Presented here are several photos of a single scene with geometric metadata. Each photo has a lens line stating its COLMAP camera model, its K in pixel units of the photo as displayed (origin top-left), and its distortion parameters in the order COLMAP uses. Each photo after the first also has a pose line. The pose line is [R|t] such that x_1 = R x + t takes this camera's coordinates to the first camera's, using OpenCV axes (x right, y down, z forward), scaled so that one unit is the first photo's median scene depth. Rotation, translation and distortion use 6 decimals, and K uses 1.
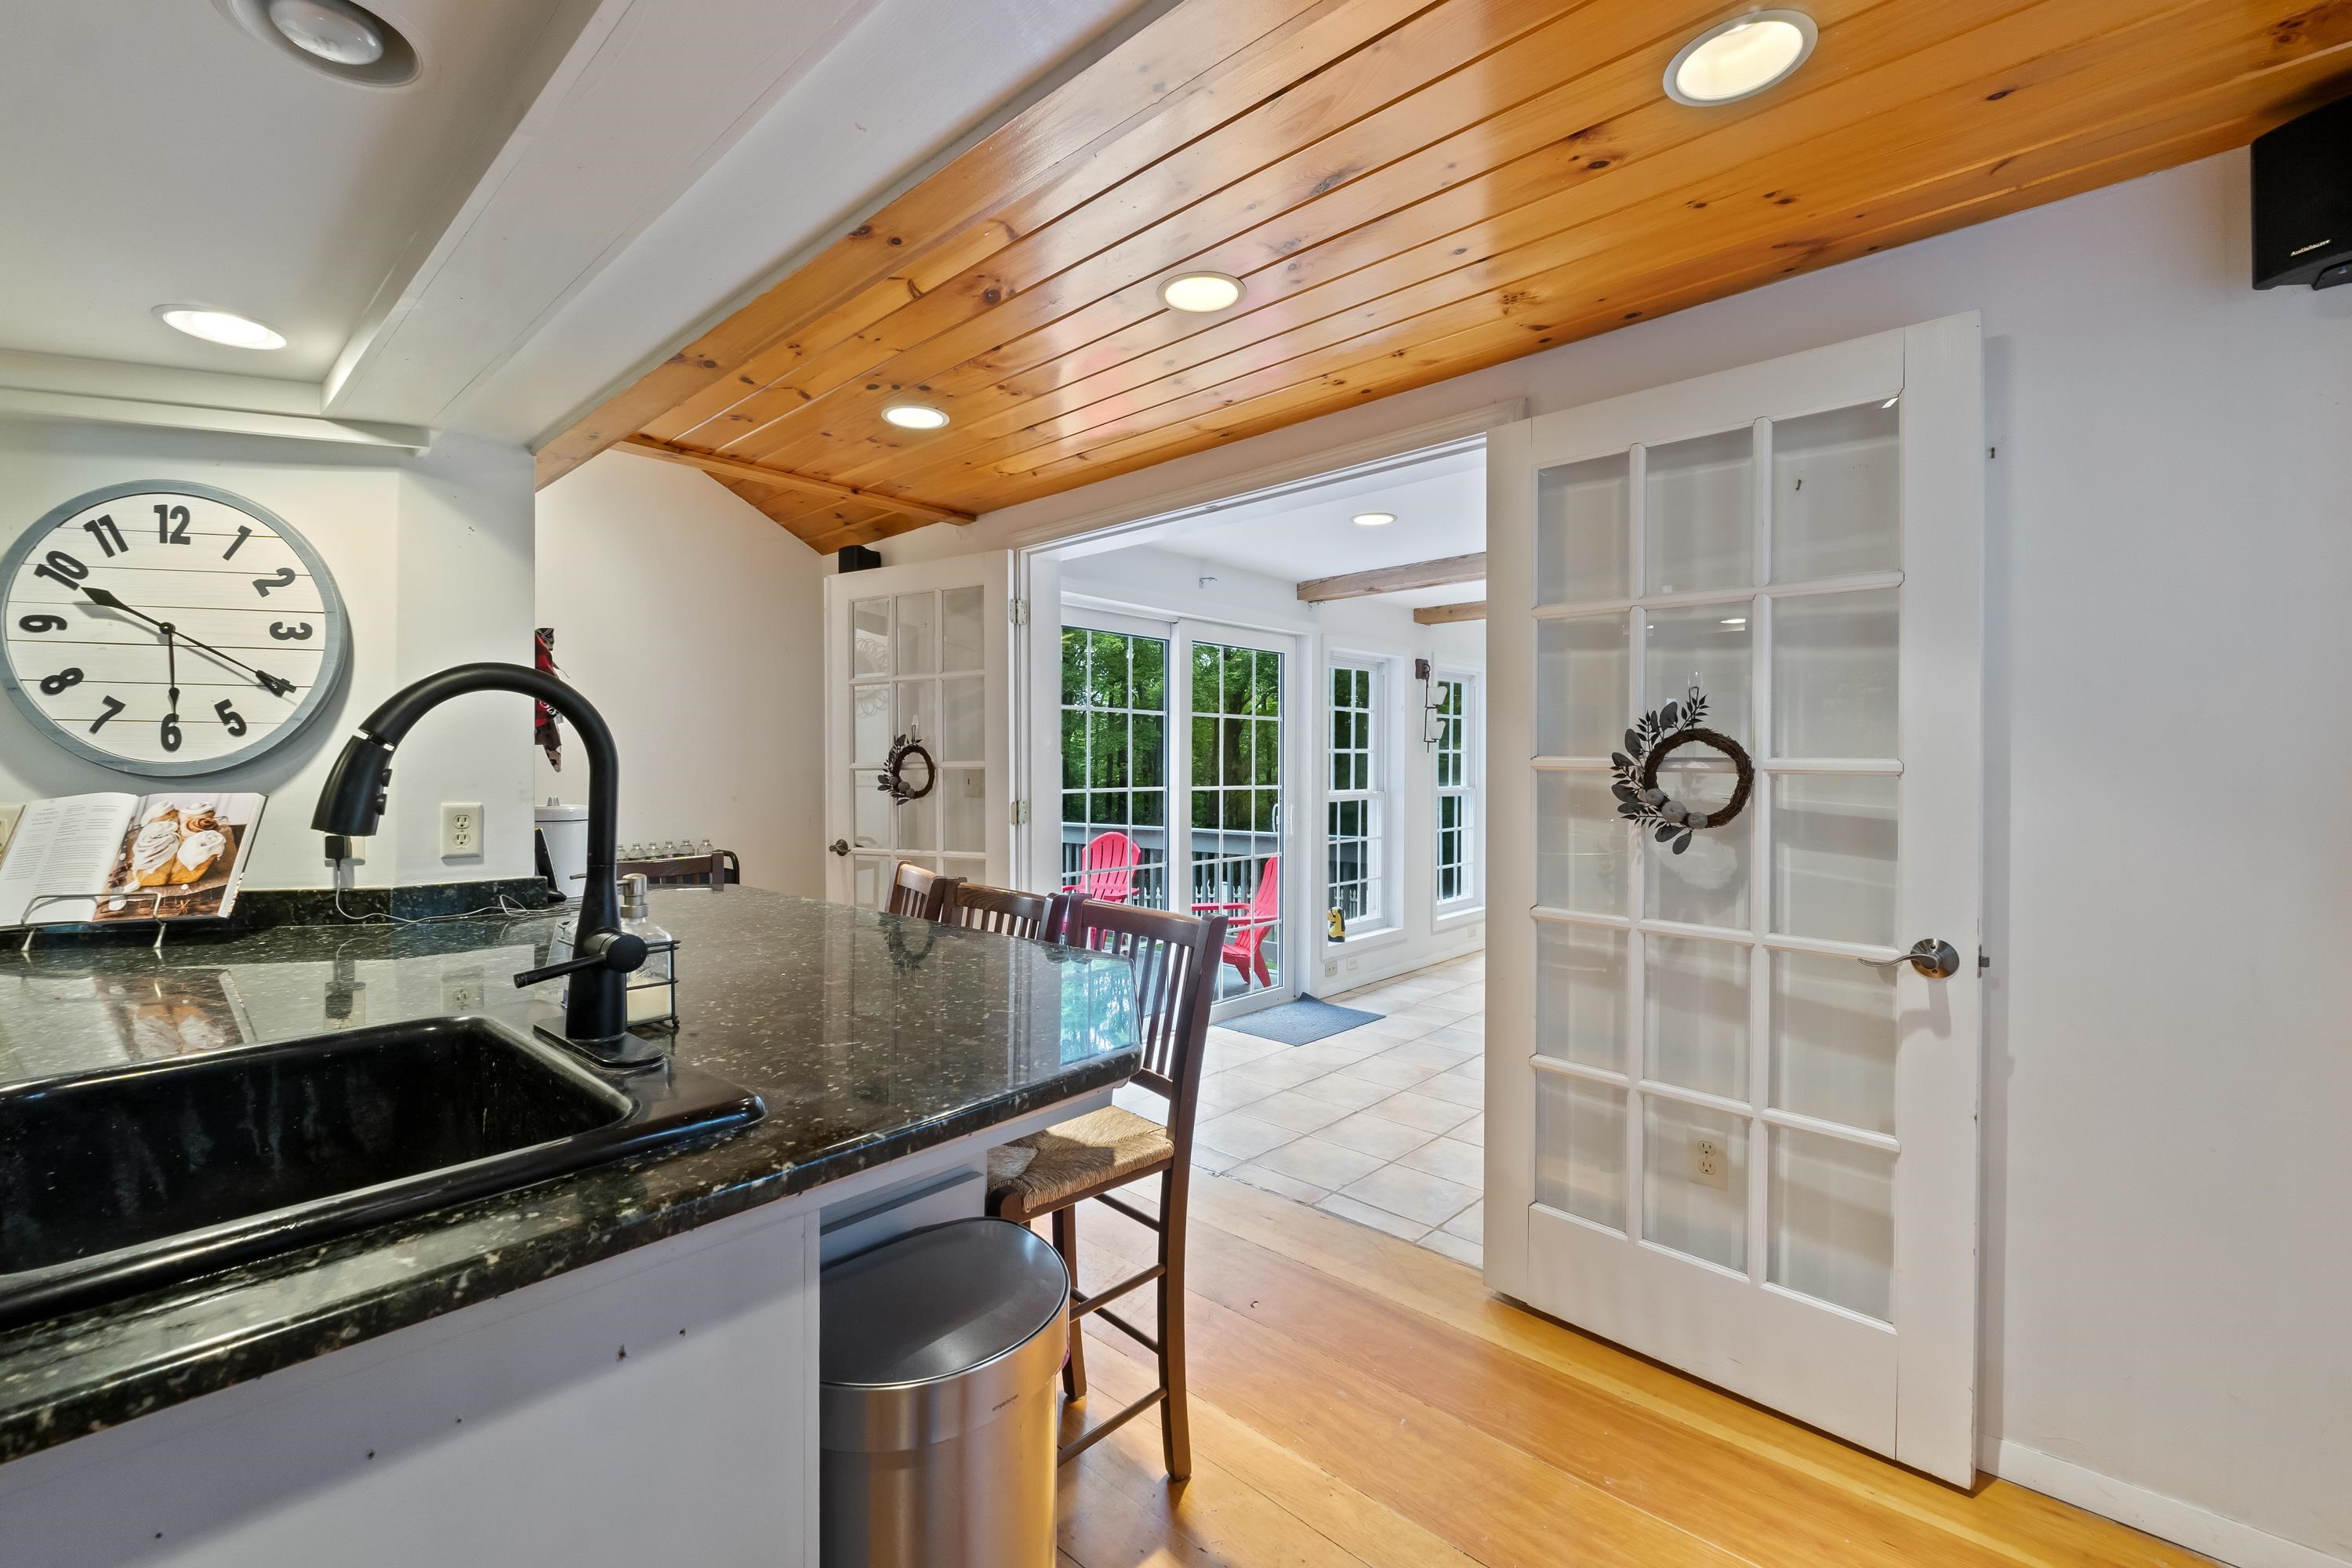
lens RADIAL K [[988.5, 0, 1165.3], [0, 988.5, 772.7], [0, 0, 1]] dist [-0.008427, -0.000161]
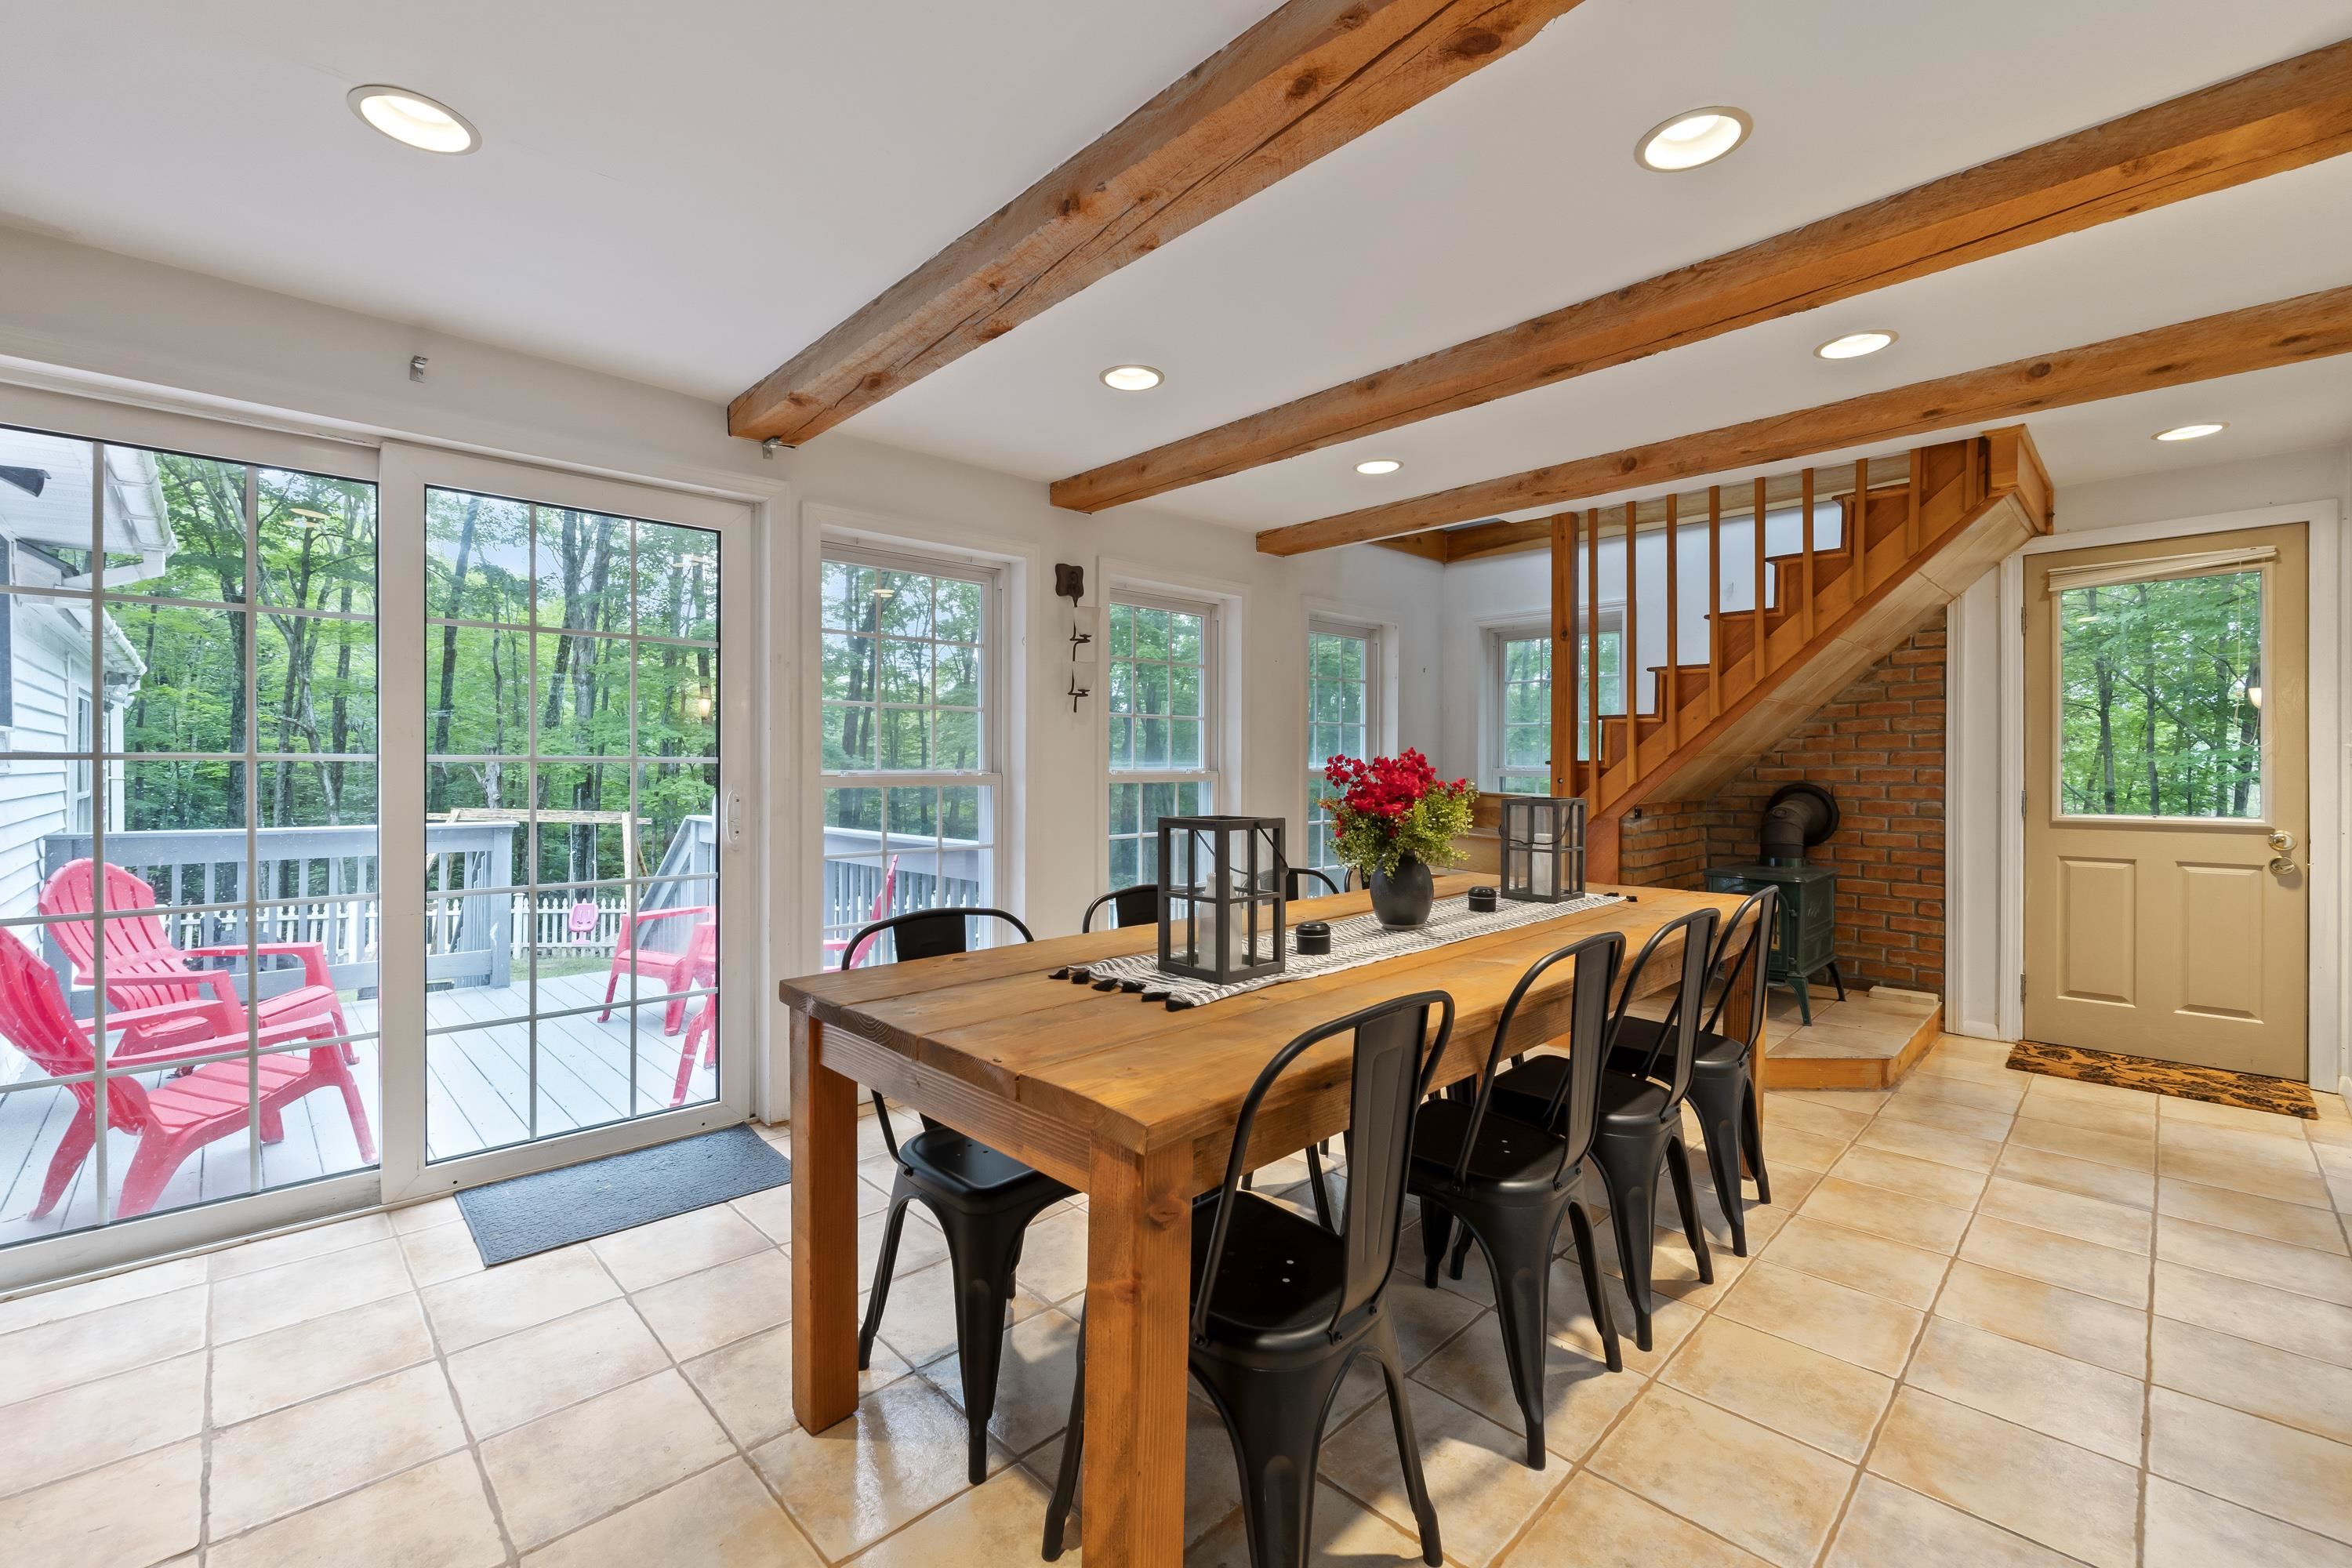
lens RADIAL K [[988.5, 0, 1157.9], [0, 988.5, 767.4], [0, 0, 1]] dist [-0.008427, -0.000161]
pose [[0.998395, -0.000212, -0.056626, 1.105997], [-0.000195, 0.999974, -0.007166, 0.061133], [0.056626, 0.007166, 0.998370, 1.161935]]
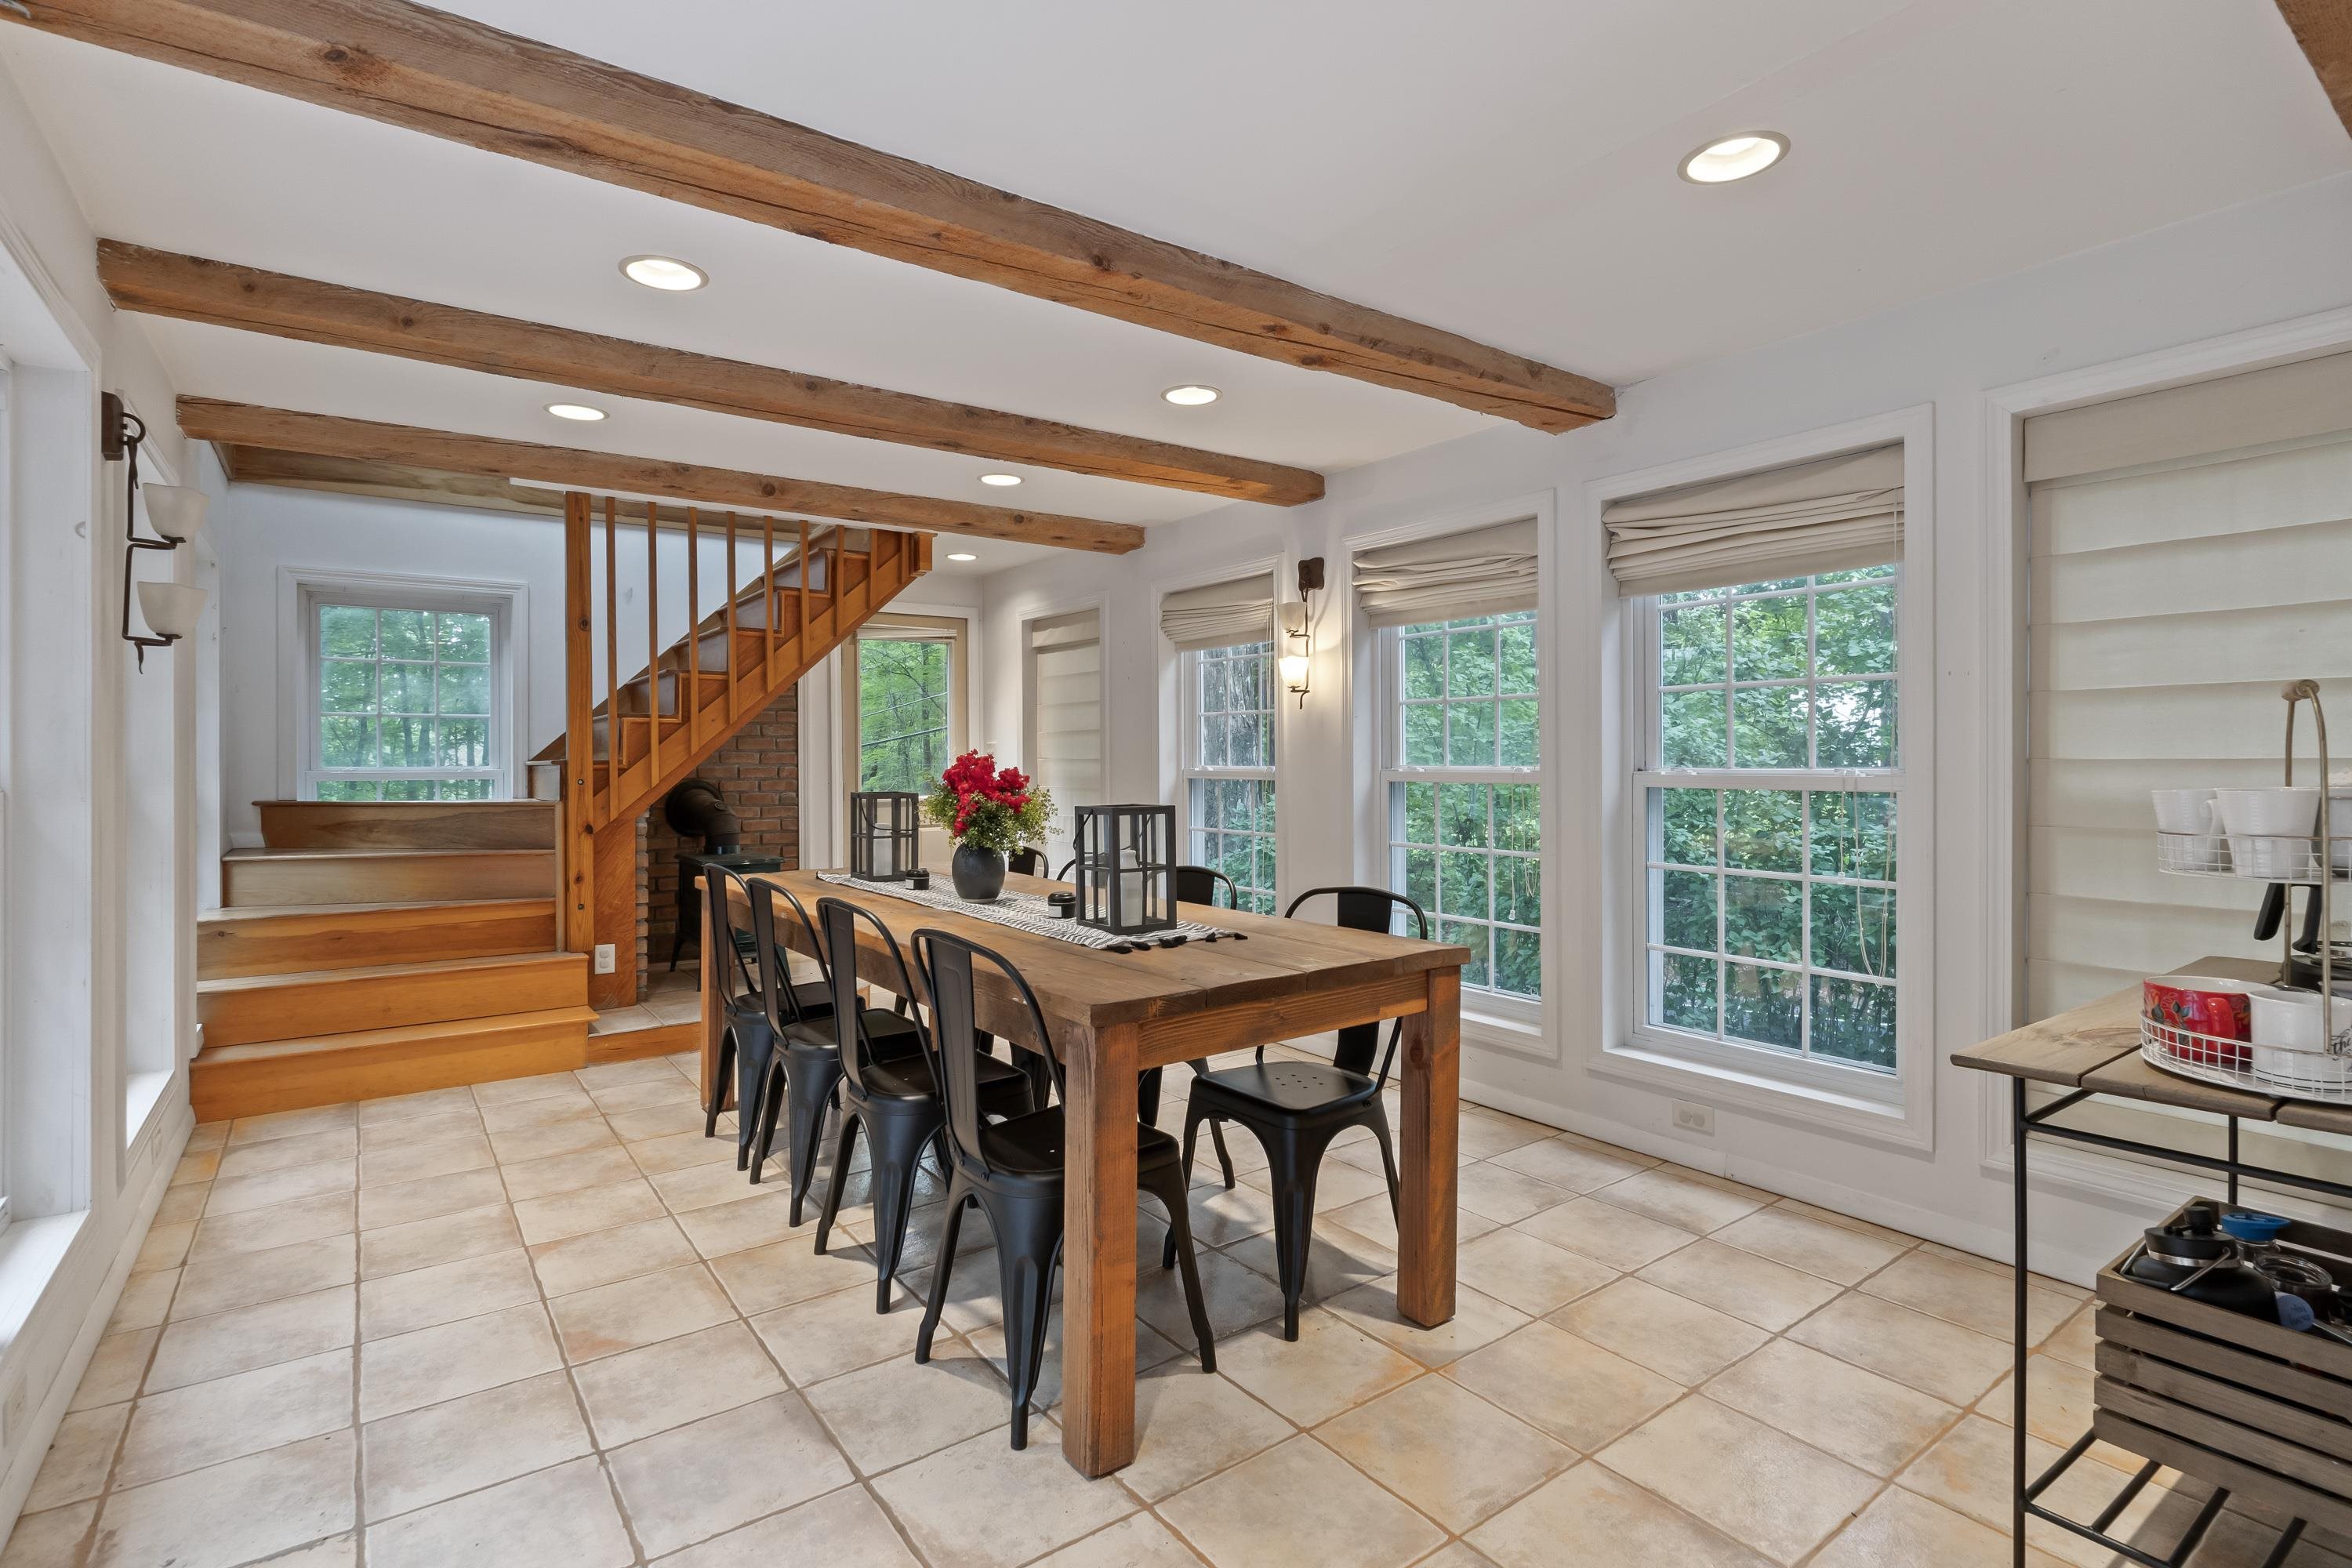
lens RADIAL K [[1125.4, 0, 1163.2], [0, 1125.4, 768.5], [0, 0, 1]] dist [-0.005767, -0.000708]
pose [[0.200123, -0.005824, 0.979753, -0.149773], [0.008437, 0.999956, 0.004221, 0.047502], [-0.979734, 0.007421, 0.200164, 1.779674]]
